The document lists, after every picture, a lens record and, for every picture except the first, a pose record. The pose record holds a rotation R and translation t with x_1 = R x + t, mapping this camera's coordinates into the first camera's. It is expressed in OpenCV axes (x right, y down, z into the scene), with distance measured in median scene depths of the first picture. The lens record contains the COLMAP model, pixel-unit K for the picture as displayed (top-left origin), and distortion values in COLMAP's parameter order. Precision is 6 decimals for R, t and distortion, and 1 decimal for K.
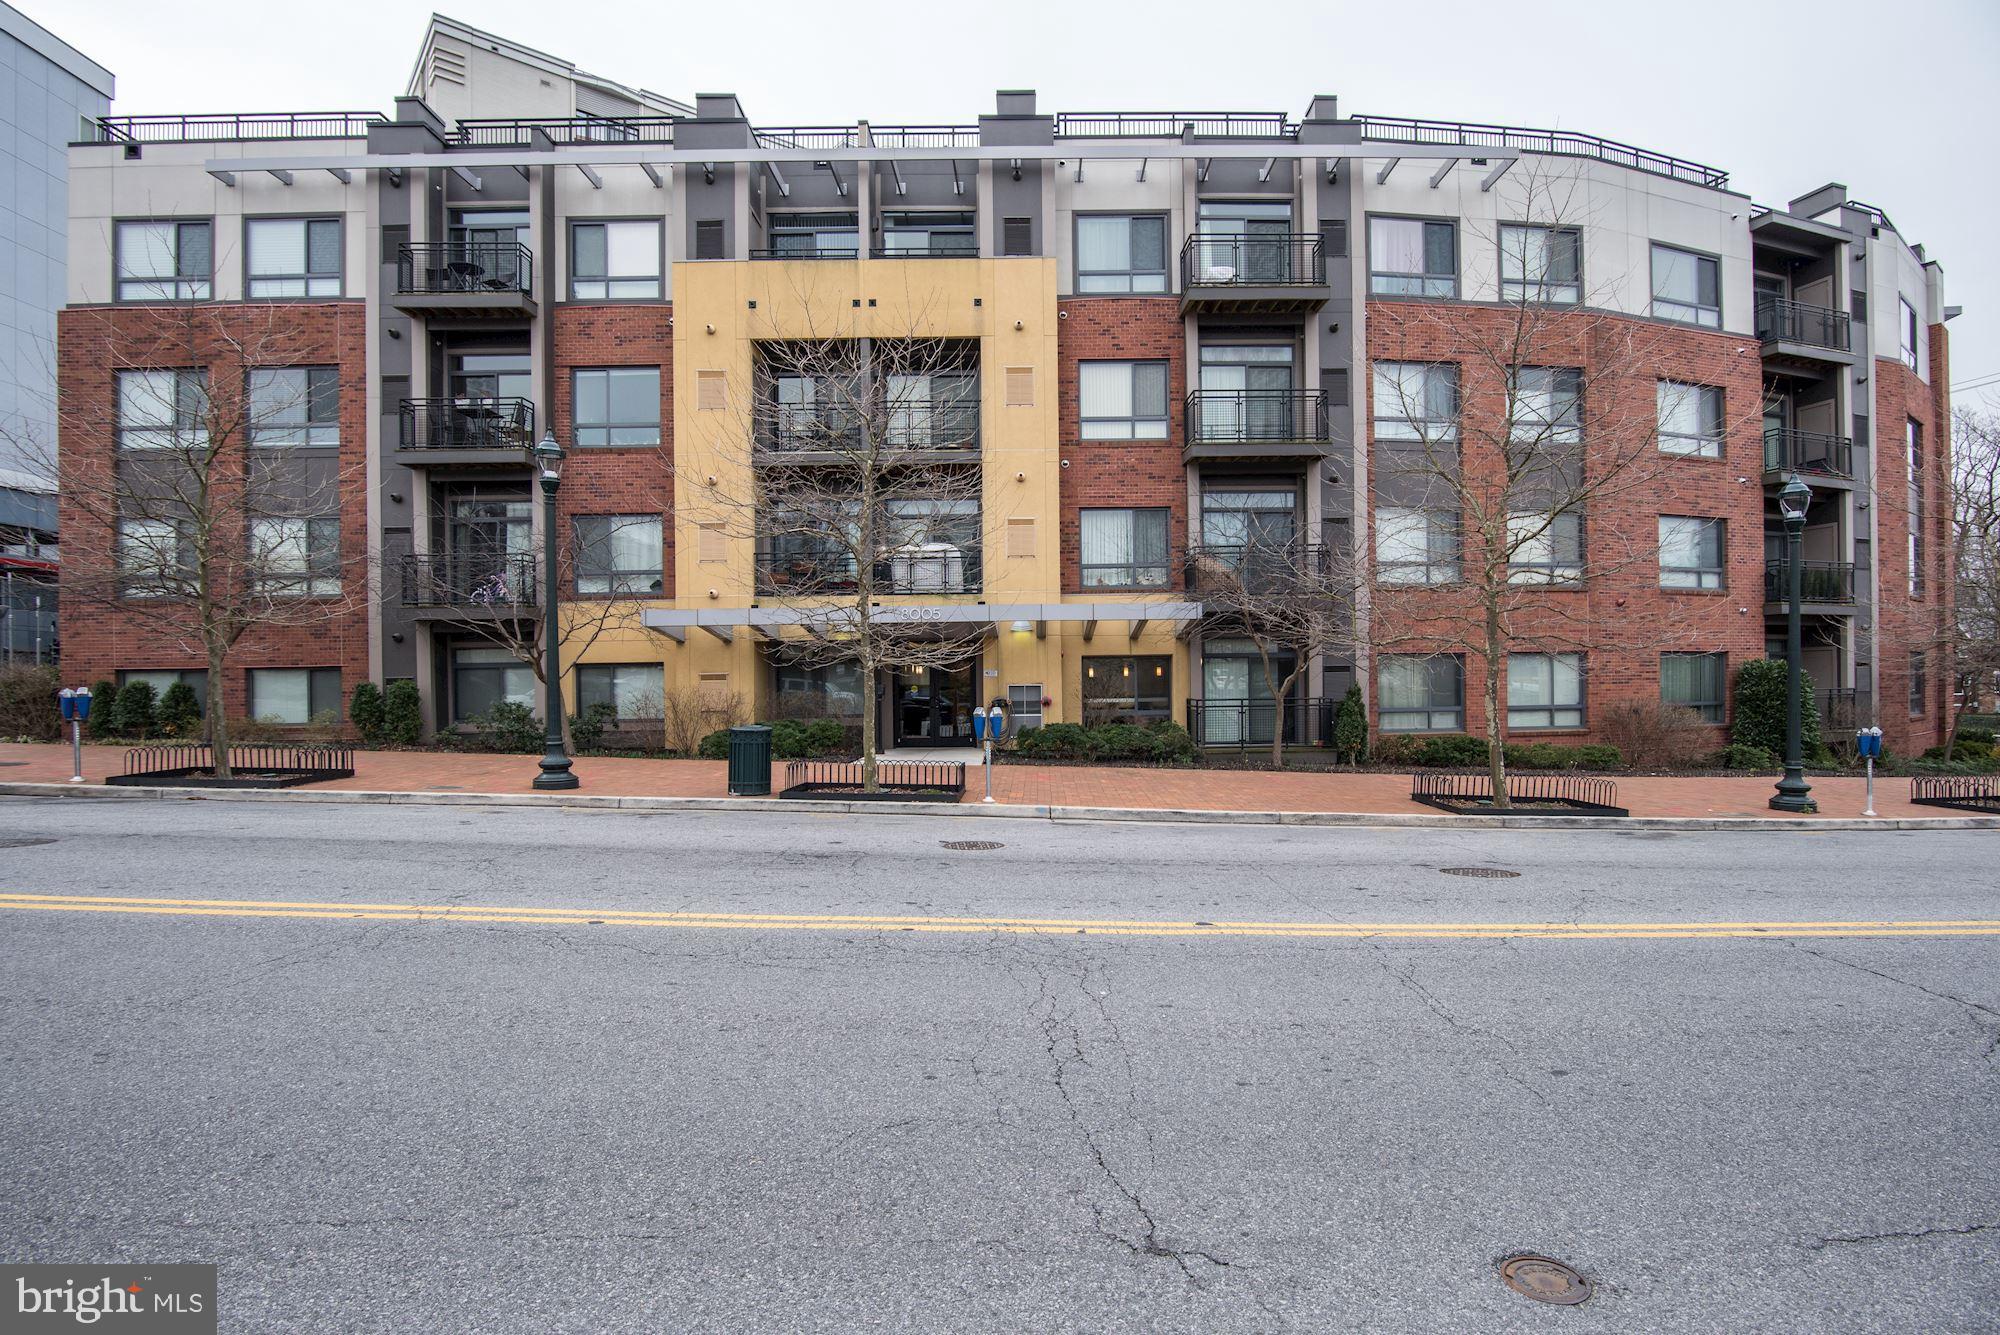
lens RADIAL K [[985.9, 0, 1000.0], [0, 985.9, 667.5], [0, 0, 1]] dist [-0.006579, -0.000889]
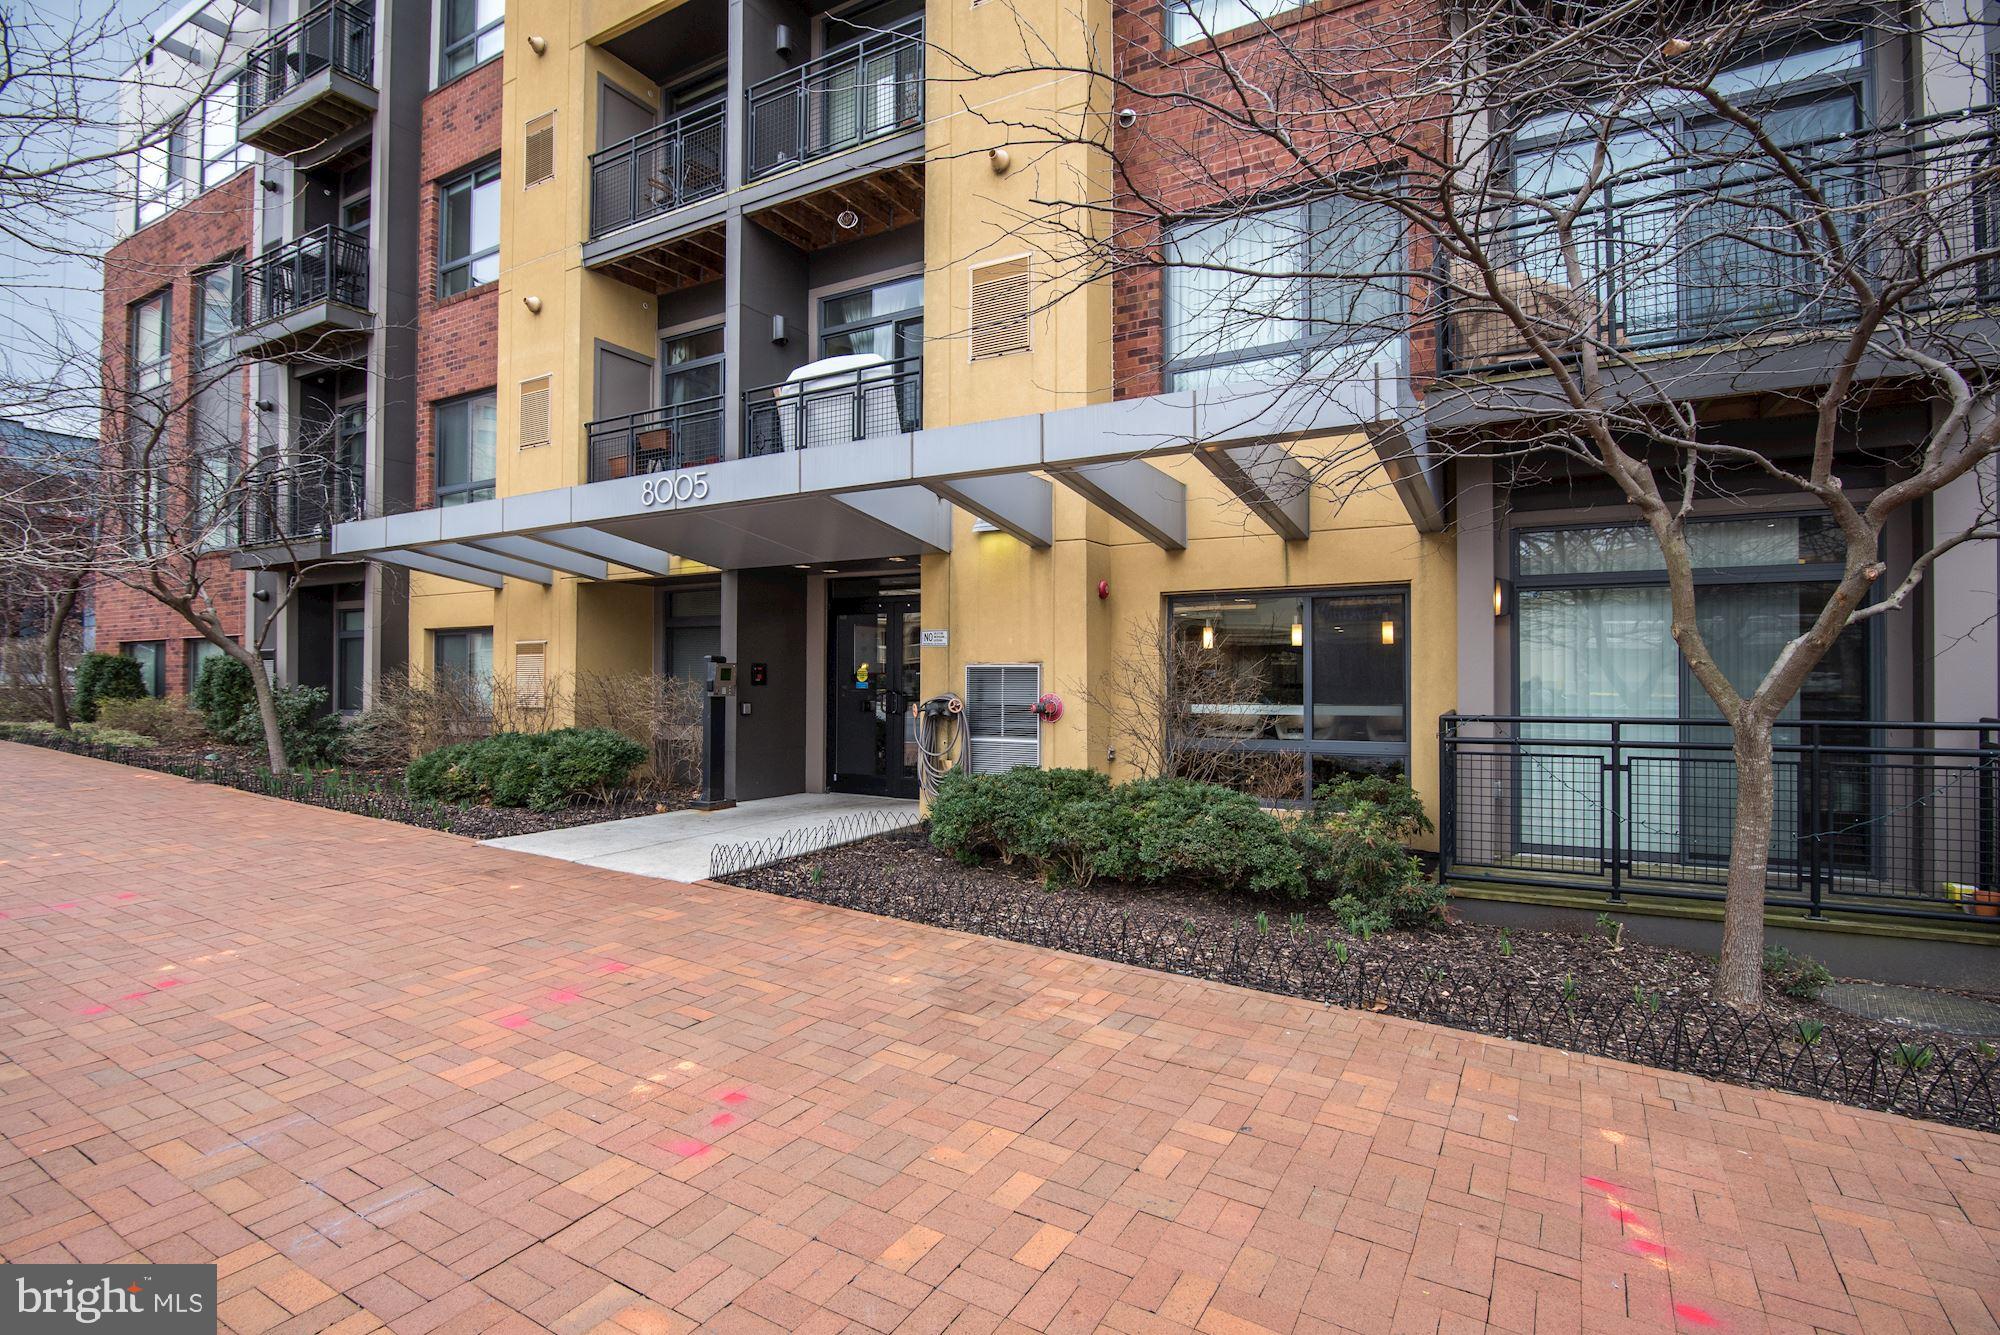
lens RADIAL K [[933.5, 0, 1000.0], [0, 933.5, 667.5], [0, 0, 1]] dist [-0.014696, -0.000003]
pose [[0.880909, 0.008316, -0.473212, 0.205181], [0.000549, 0.999827, 0.018591, 0.010903], [0.473285, -0.016637, 0.880752, 0.650608]]
